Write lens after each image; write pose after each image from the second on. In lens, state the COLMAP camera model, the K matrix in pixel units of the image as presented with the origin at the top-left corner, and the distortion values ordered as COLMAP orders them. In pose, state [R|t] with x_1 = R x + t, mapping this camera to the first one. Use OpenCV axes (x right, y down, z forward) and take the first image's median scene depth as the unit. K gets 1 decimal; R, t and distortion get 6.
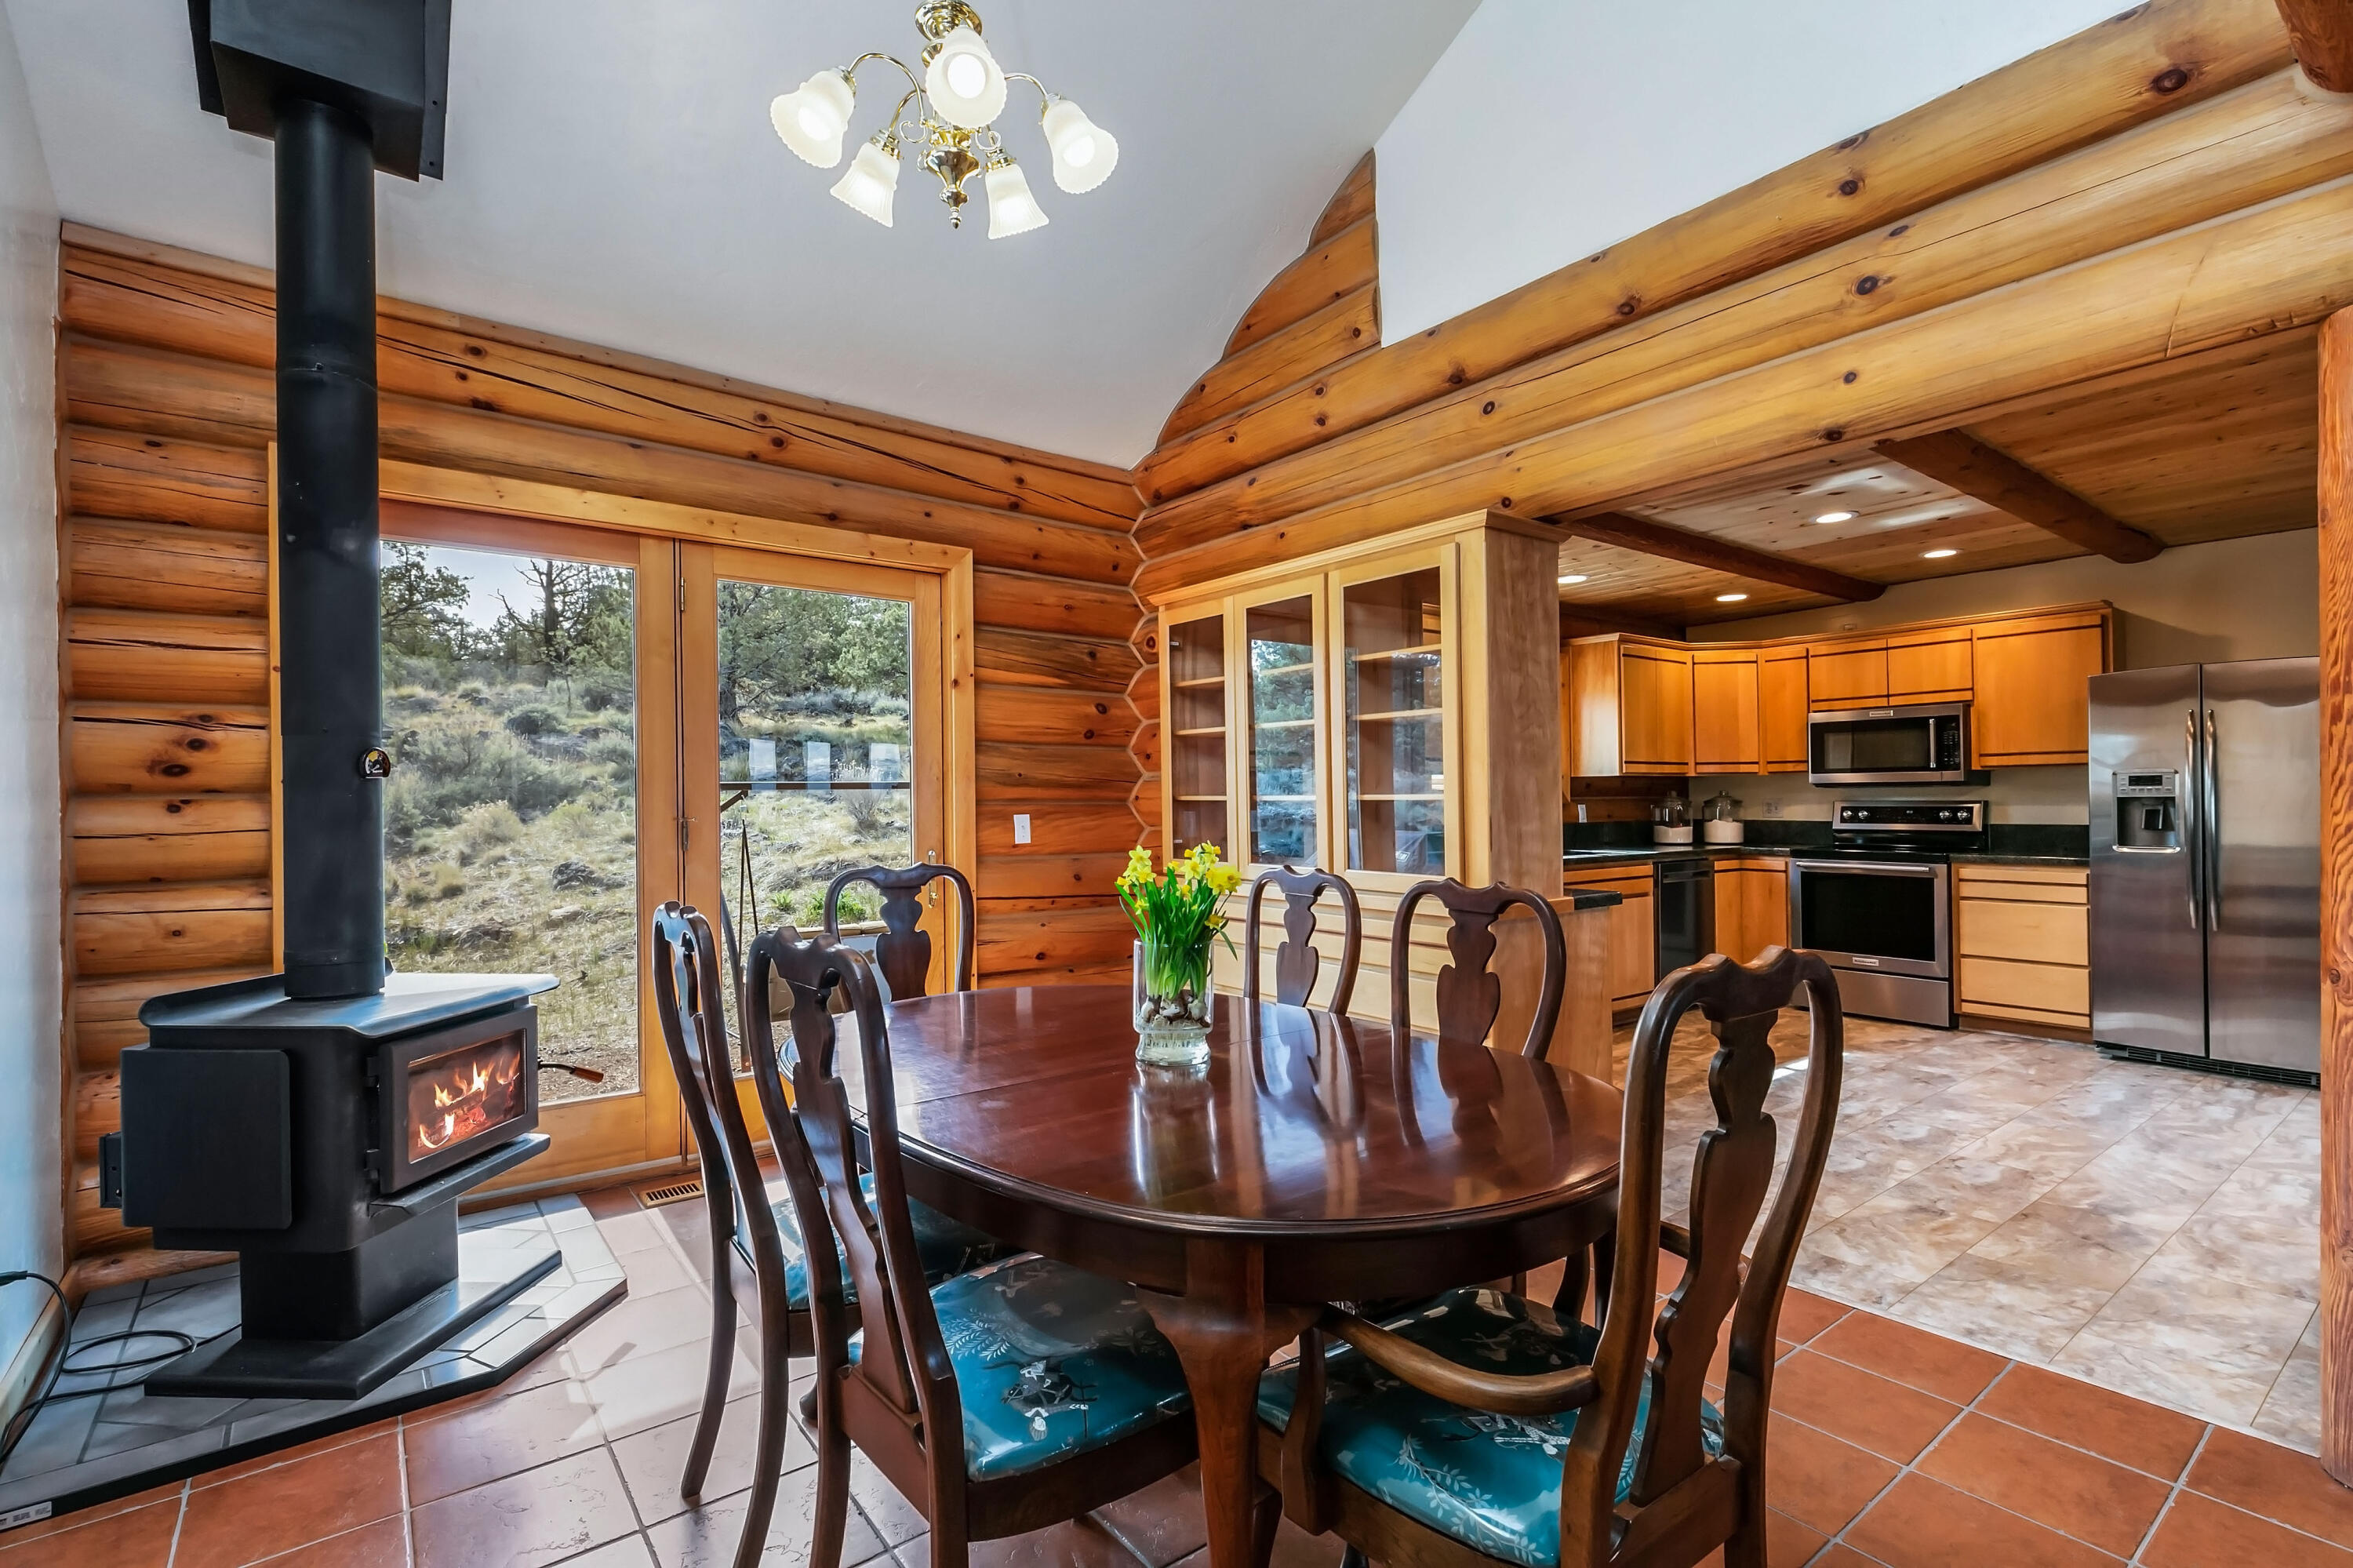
lens RADIAL K [[1112.6, 0, 1106.7], [0, 1112.6, 766.9], [0, 0, 1]] dist [0.007223, -0.001871]
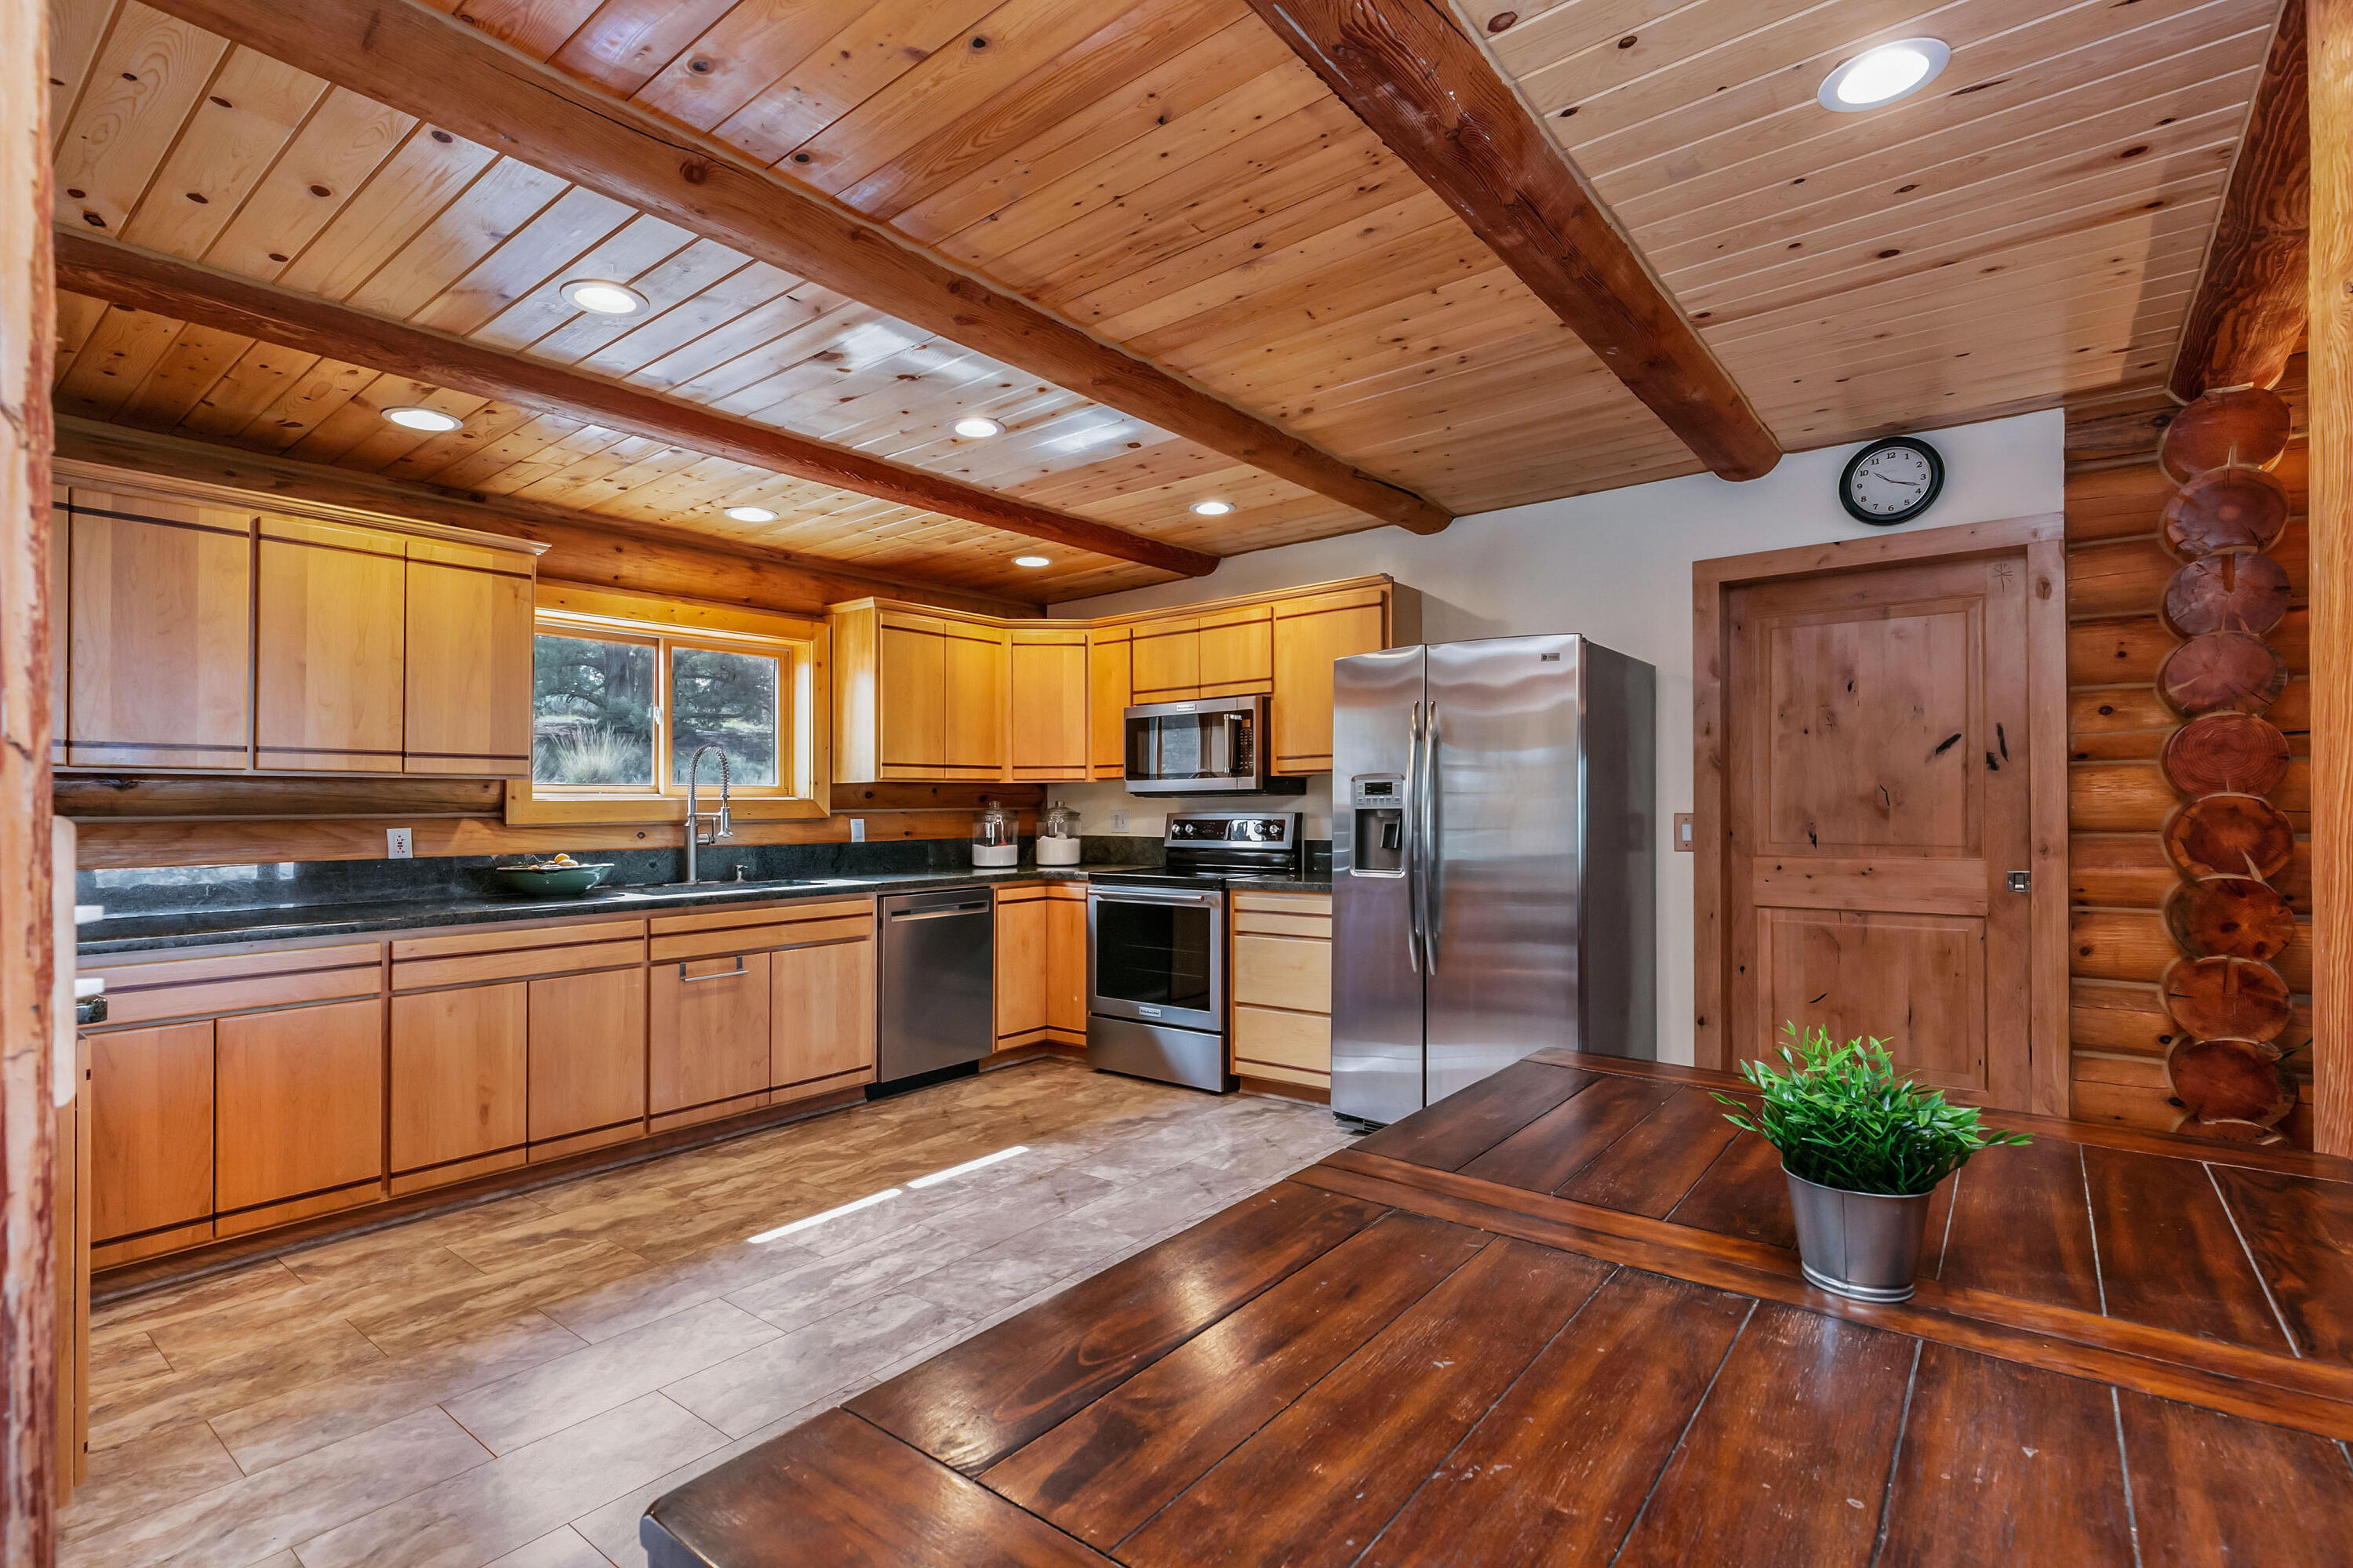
lens RADIAL K [[1112.6, 0, 1152.3], [0, 1112.6, 791.1], [0, 0, 1]] dist [0.007223, -0.001871]
pose [[0.967914, -0.000122, 0.251282, 0.489893], [-0.003488, 0.999897, 0.013922, 0.002919], [-0.251258, -0.014352, 0.967814, 0.224039]]
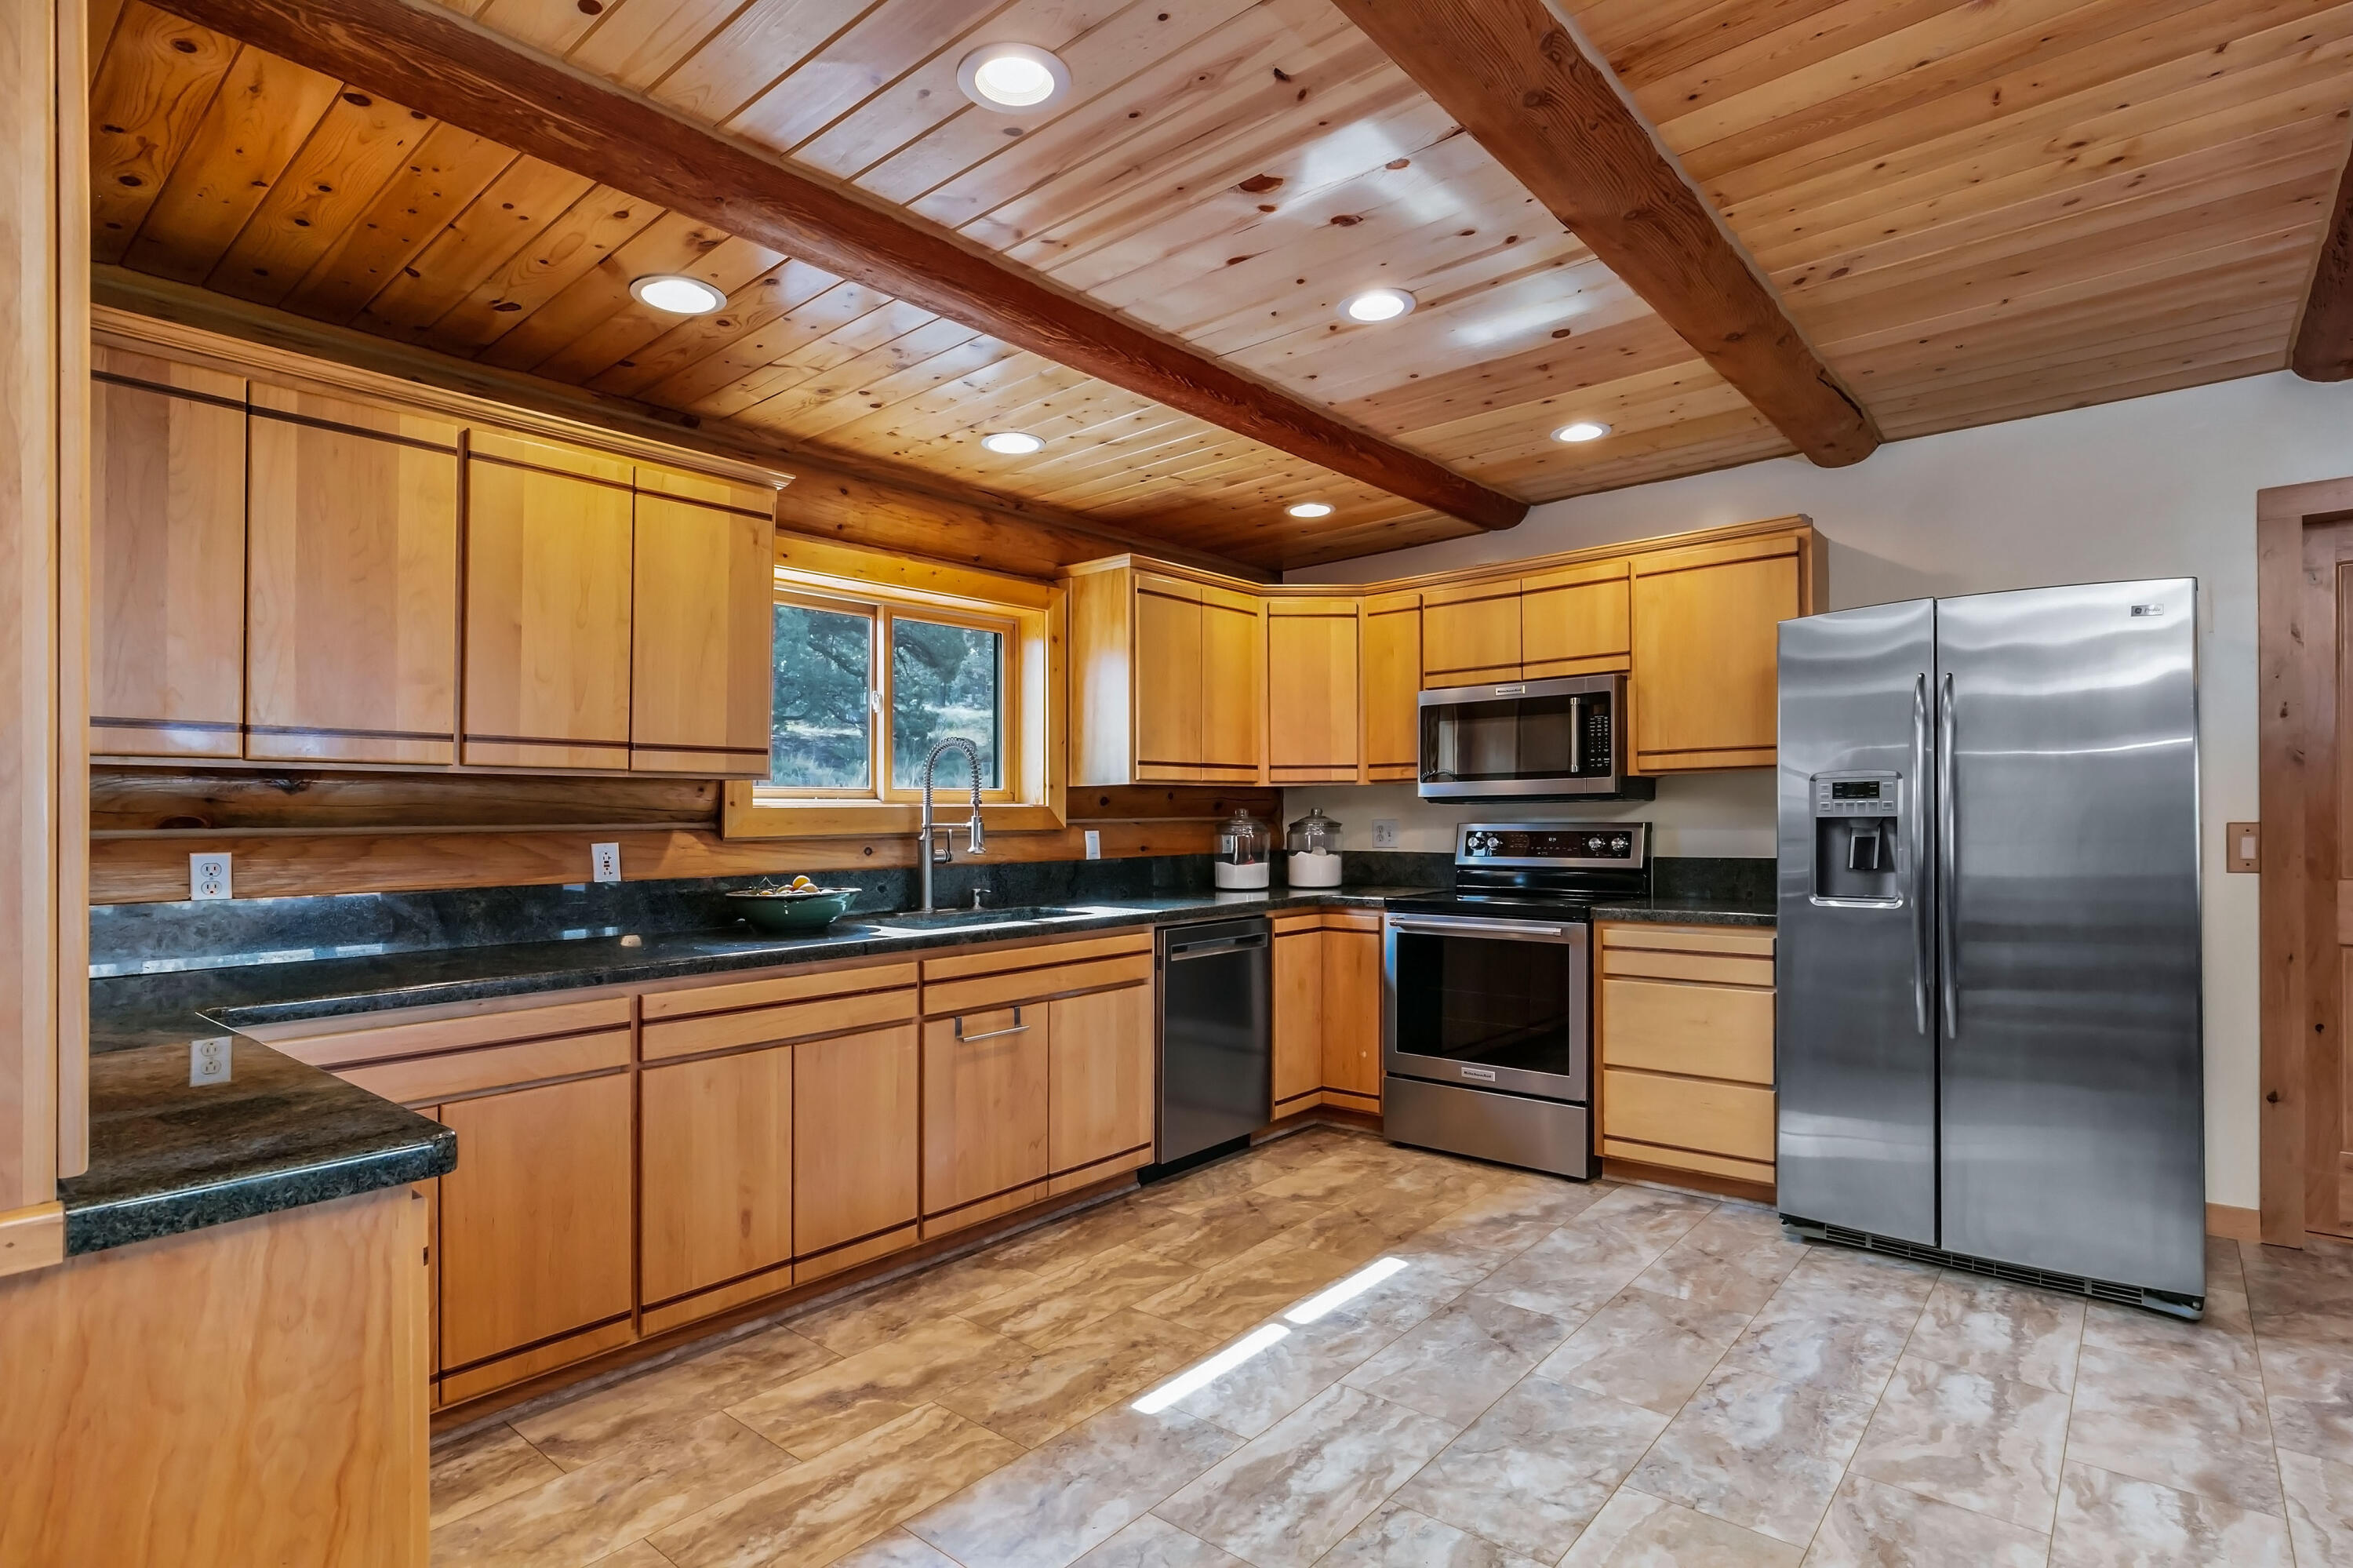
lens RADIAL K [[1179.2, 0, 1130.0], [0, 1179.2, 801.6], [0, 0, 1]] dist [-0.003055, -0.001852]
pose [[0.977045, -0.001797, 0.213026, 0.347139], [-0.001395, 0.999889, 0.014834, 0.008168], [-0.213029, -0.014791, 0.976934, 0.391144]]
